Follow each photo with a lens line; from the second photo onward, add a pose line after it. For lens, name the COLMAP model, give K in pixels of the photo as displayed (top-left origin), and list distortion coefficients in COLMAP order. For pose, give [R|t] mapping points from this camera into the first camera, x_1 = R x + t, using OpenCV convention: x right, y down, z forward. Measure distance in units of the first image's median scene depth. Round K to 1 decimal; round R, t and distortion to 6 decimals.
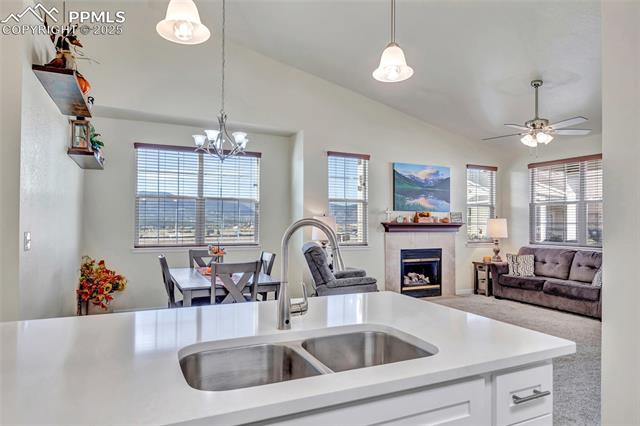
lens RADIAL K [[388.8, 0, 322.1], [0, 388.8, 215.6], [0, 0, 1]] dist [-0.002095, -0.000717]
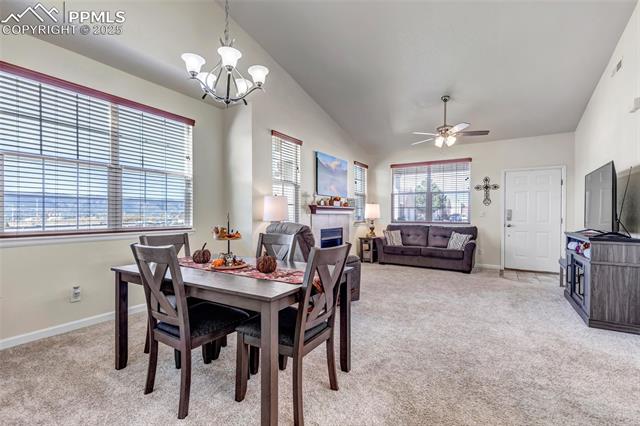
lens RADIAL K [[287.6, 0, 320.0], [0, 287.6, 213.0], [0, 0, 1]] dist [0.000888, 0.000032]
pose [[0.840418, -0.000693, 0.541938, -0.251752], [-0.008420, 0.999862, 0.014336, 0.028109], [-0.541873, -0.016611, 0.840296, 0.297747]]
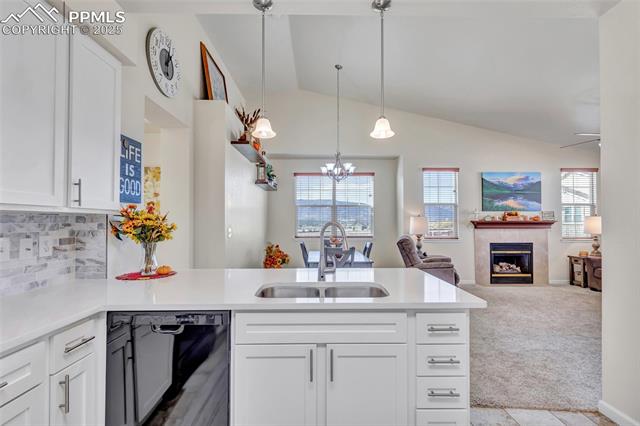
lens RADIAL K [[292.4, 0, 320.3], [0, 292.4, 216.7], [0, 0, 1]] dist [0.001552, 0.000285]
pose [[0.911907, -0.013020, -0.410190, 0.094416], [0.014423, 0.999896, 0.000325, -0.003046], [0.410143, -0.006213, 0.912000, -0.056198]]
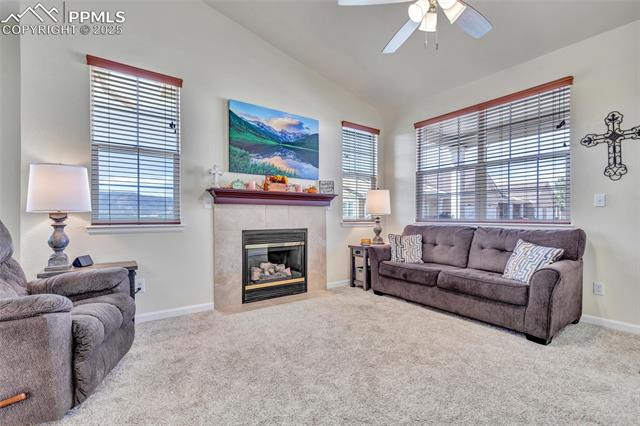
lens RADIAL K [[292.4, 0, 320.3], [0, 292.4, 216.7], [0, 0, 1]] dist [0.001552, 0.000285]
pose [[0.981444, -0.006251, 0.191646, 0.237867], [0.002598, 0.999810, 0.019307, 0.053982], [-0.191730, -0.018451, 0.981274, 0.473165]]
